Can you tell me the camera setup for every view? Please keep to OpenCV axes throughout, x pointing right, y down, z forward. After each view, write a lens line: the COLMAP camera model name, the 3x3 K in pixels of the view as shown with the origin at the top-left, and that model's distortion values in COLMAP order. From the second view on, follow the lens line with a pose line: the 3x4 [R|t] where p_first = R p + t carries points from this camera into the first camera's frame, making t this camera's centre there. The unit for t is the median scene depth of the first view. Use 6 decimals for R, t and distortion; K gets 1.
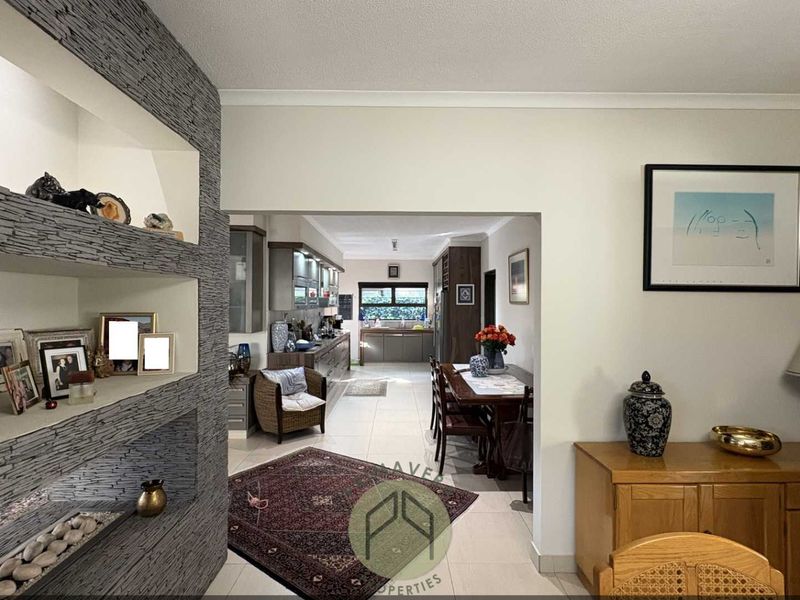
lens RADIAL K [[422.8, 0, 400.0], [0, 422.8, 300.0], [0, 0, 1]] dist [-0.015826, 0.000009]
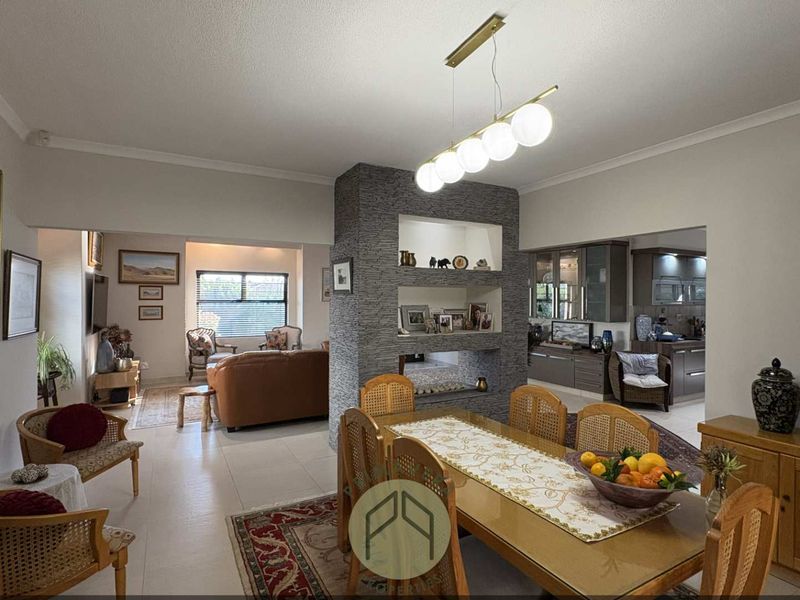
lens RADIAL K [[422.8, 0, 400.0], [0, 422.8, 300.0], [0, 0, 1]] dist [-0.015826, 0.000009]
pose [[0.471711, 0.000989, -0.881753, 0.524491], [0.003776, 0.999988, 0.003141, 0.002525], [0.881745, -0.004811, 0.471702, -0.201011]]
